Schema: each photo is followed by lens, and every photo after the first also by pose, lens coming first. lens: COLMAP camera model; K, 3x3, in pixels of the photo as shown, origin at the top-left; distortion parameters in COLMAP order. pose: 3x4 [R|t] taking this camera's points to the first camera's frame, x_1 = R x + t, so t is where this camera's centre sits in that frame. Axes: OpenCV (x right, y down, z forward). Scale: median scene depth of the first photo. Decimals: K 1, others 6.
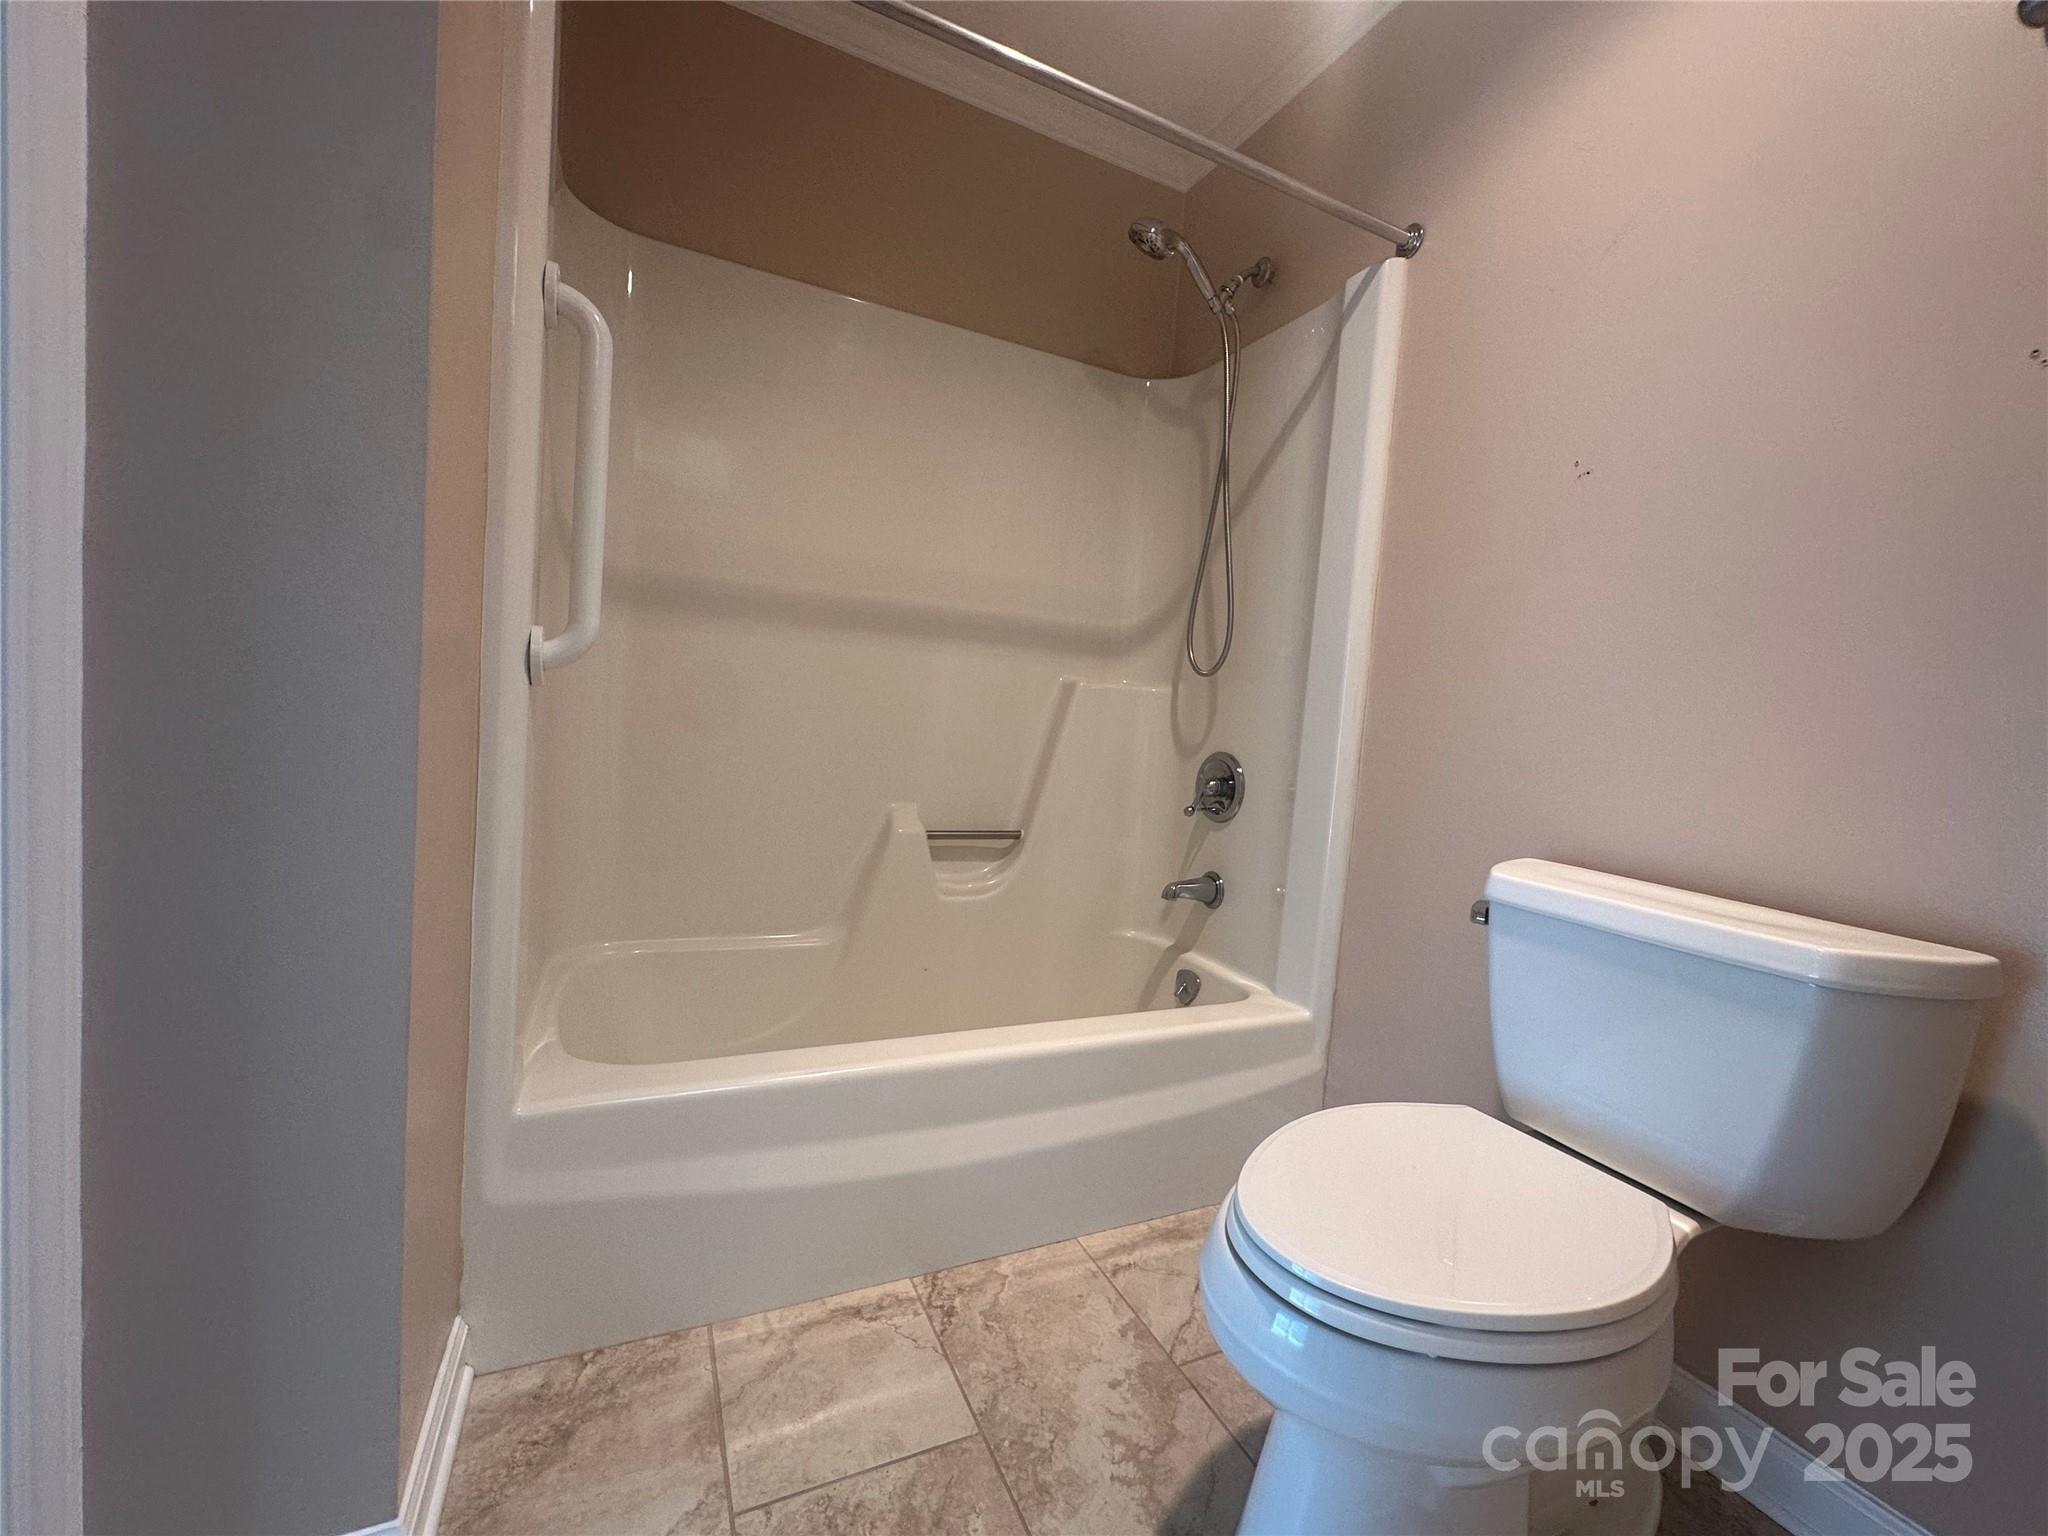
lens RADIAL K [[819.7, 0, 1023.2], [0, 819.7, 759.1], [0, 0, 1]] dist [-0.001783, -0.000230]
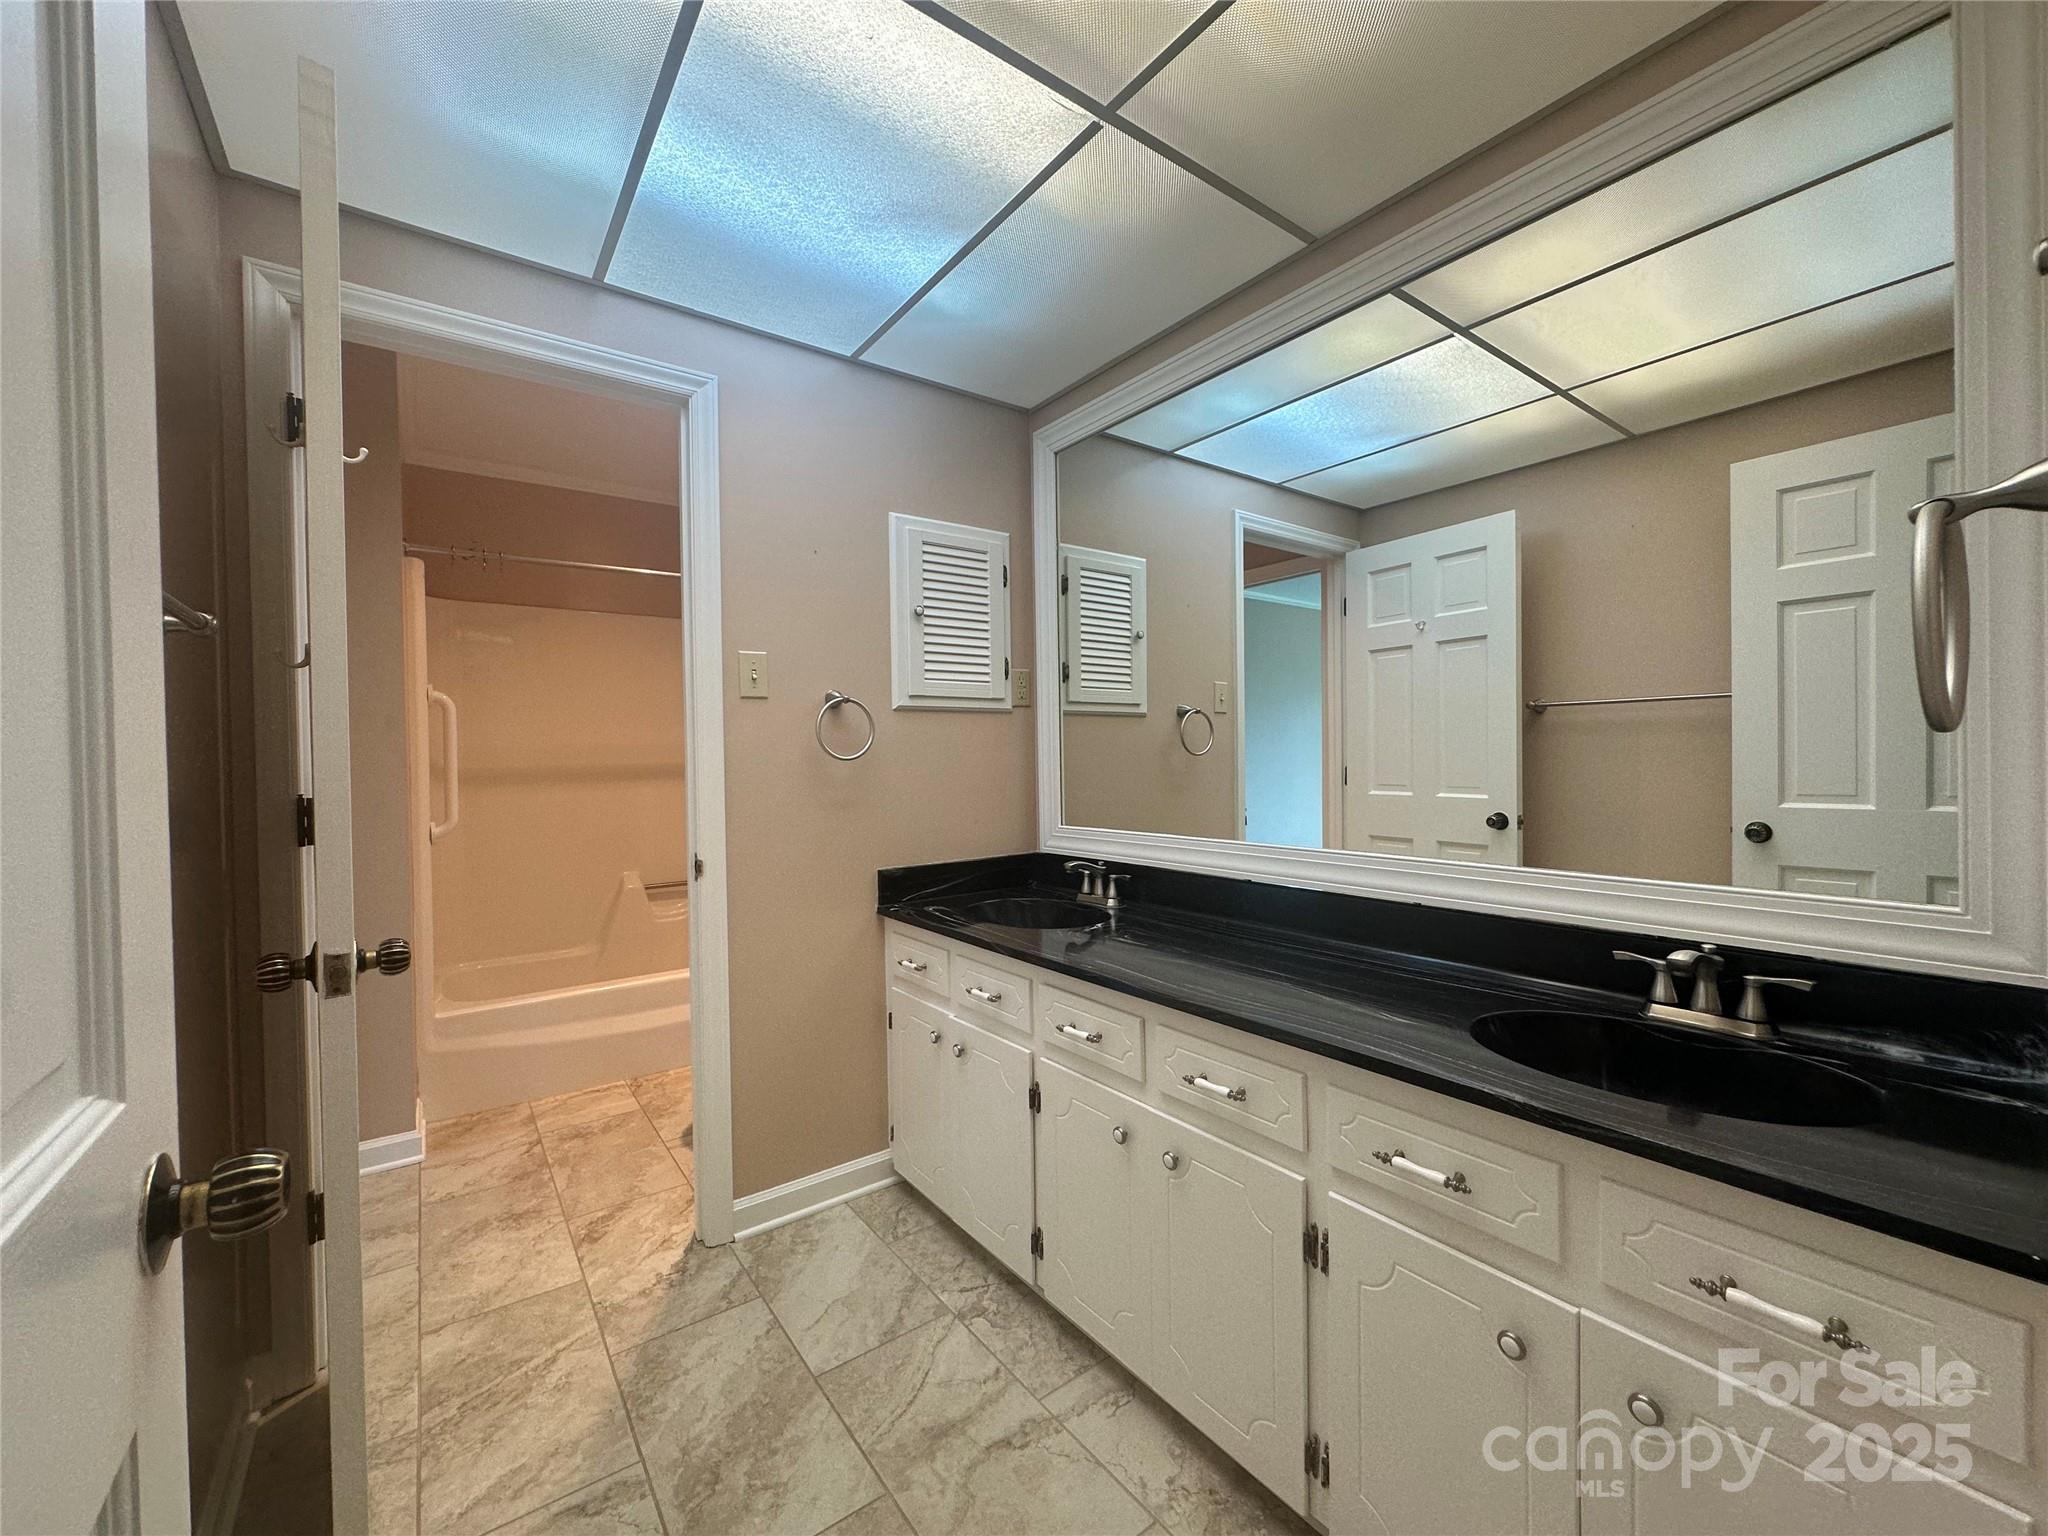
lens RADIAL K [[819.7, 0, 1024.7], [0, 819.7, 773.7], [0, 0, 1]] dist [-0.001783, -0.000230]
pose [[0.979781, -0.087135, 0.180101, 0.673452], [0.092423, 0.995495, -0.021165, -0.074596], [-0.177446, 0.037383, 0.983420, -1.610494]]
